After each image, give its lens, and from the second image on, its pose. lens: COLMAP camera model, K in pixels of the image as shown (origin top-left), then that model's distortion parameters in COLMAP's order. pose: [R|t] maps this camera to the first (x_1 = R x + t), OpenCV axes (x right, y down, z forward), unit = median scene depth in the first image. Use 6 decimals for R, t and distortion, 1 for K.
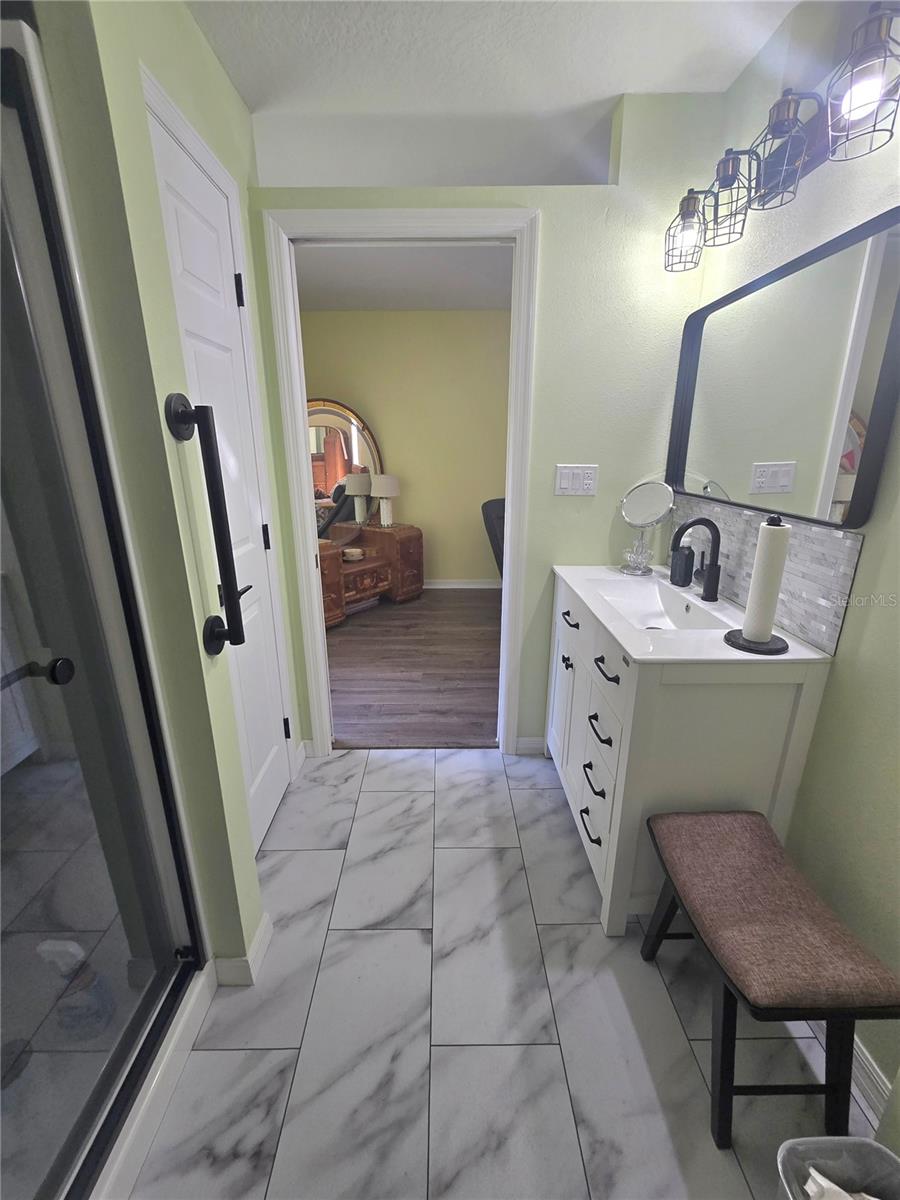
lens RADIAL K [[490.3, 0, 449.3], [0, 490.3, 596.7], [0, 0, 1]] dist [-0.000665, -0.000115]
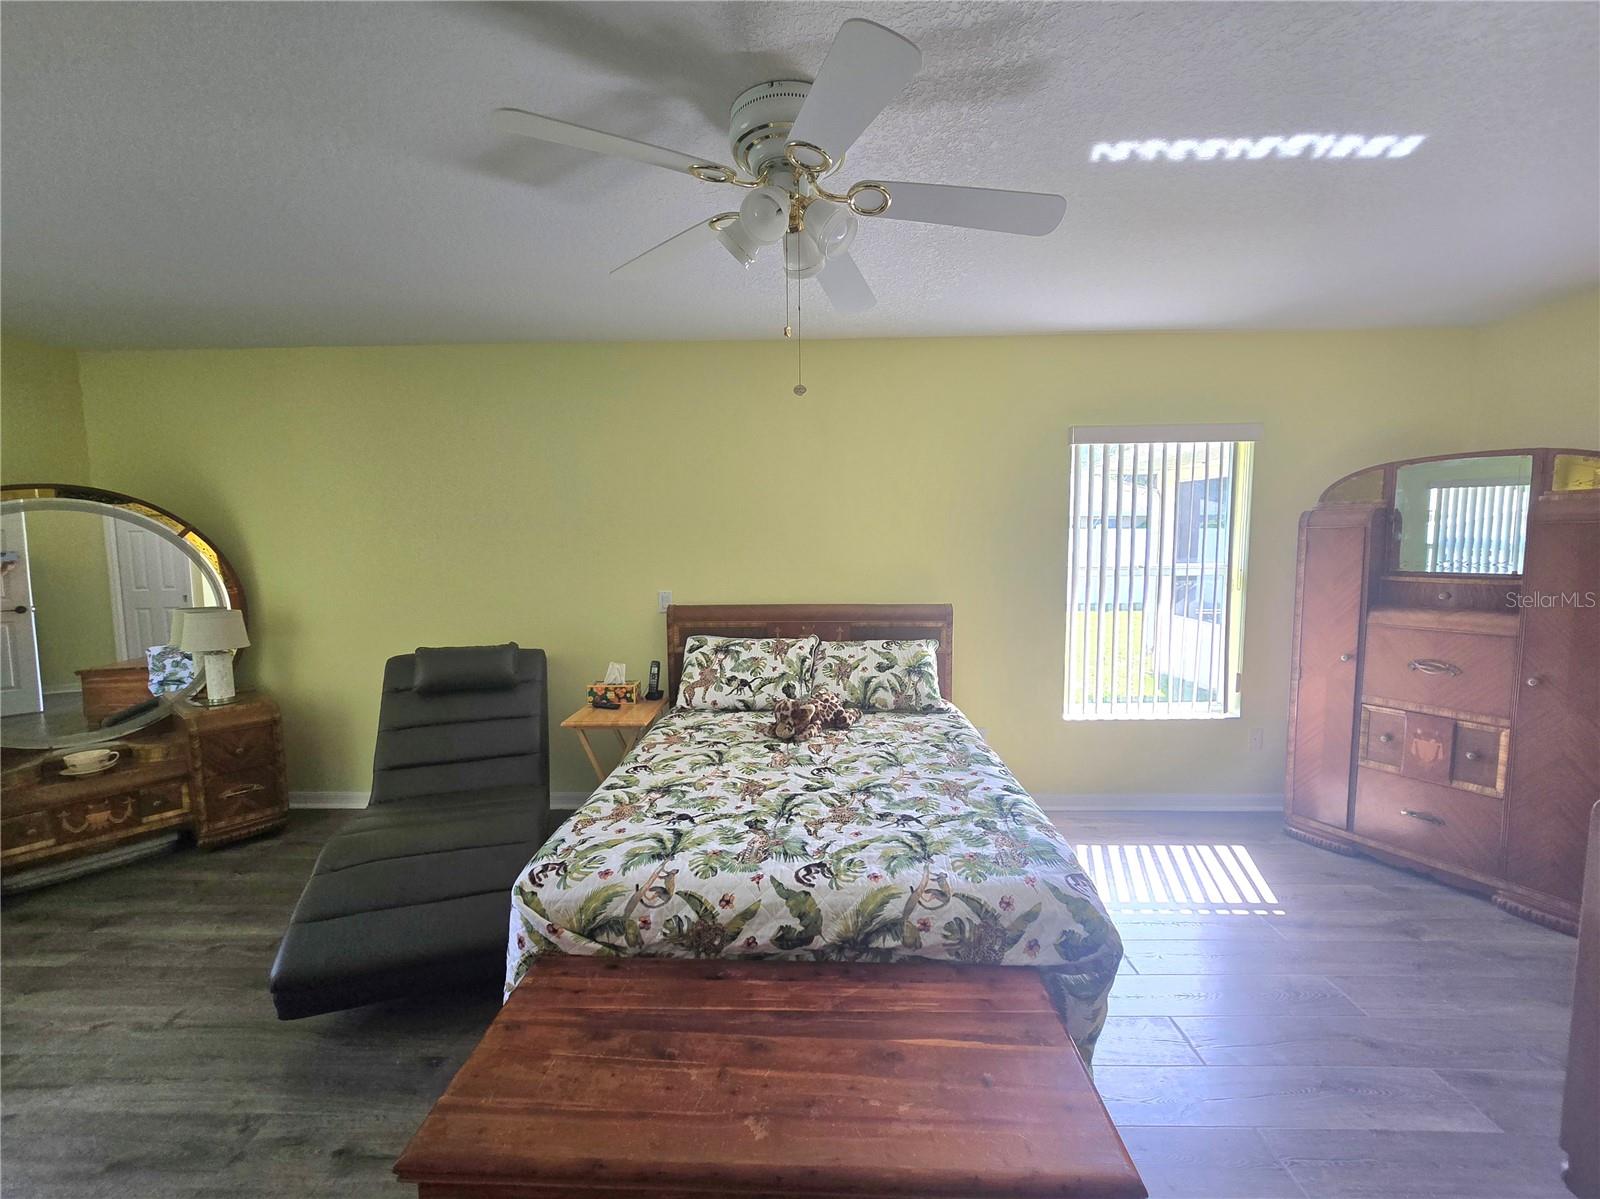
lens RADIAL K [[653.7, 0, 800.3], [0, 653.7, 599.1], [0, 0, 1]] dist [-0.000665, -0.000115]
pose [[0.999440, -0.002637, -0.033371, 0.590644], [-0.004302, 0.978511, -0.206151, -0.115262], [0.033197, 0.206179, 0.977951, 0.294941]]
